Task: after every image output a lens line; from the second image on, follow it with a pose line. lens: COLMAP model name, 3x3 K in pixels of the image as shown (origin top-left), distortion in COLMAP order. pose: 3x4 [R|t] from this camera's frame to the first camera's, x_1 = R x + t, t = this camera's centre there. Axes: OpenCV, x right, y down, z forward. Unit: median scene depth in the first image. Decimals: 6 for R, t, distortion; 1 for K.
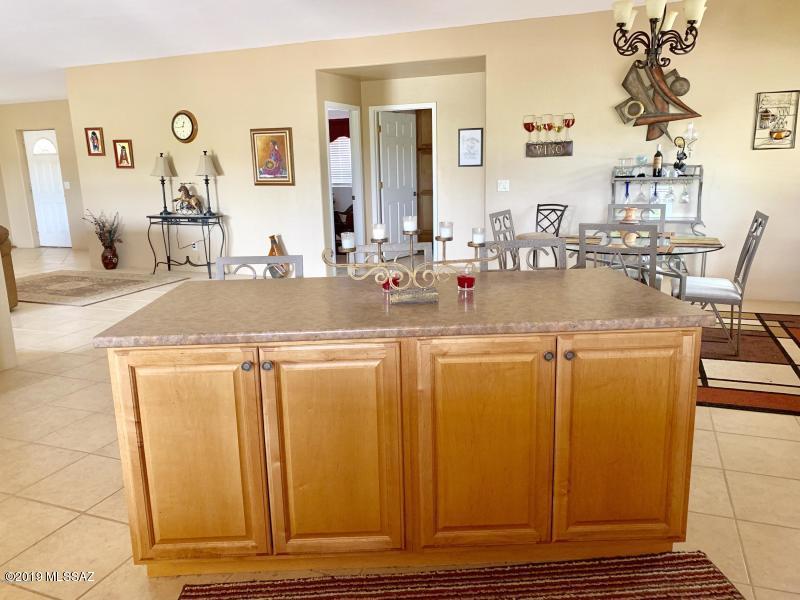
lens RADIAL K [[615.4, 0, 400.9], [0, 615.4, 298.0], [0, 0, 1]] dist [0.014744, 0.000000]
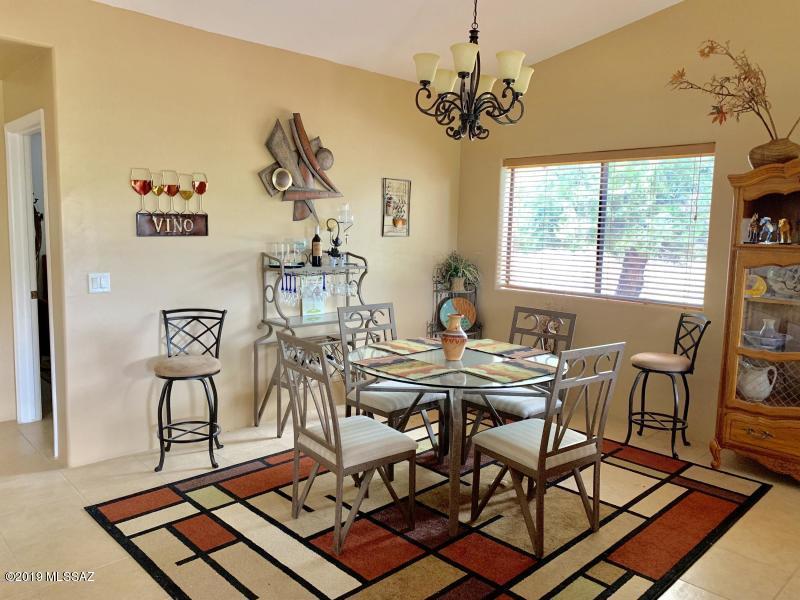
lens RADIAL K [[615.4, 0, 398.0], [0, 615.4, 301.1], [0, 0, 1]] dist [0.014744, 0.000000]
pose [[0.381481, -0.088972, 0.920085, -0.281000], [0.147940, 0.988403, 0.034241, -0.161302], [-0.912462, 0.123055, 0.390220, 0.588863]]
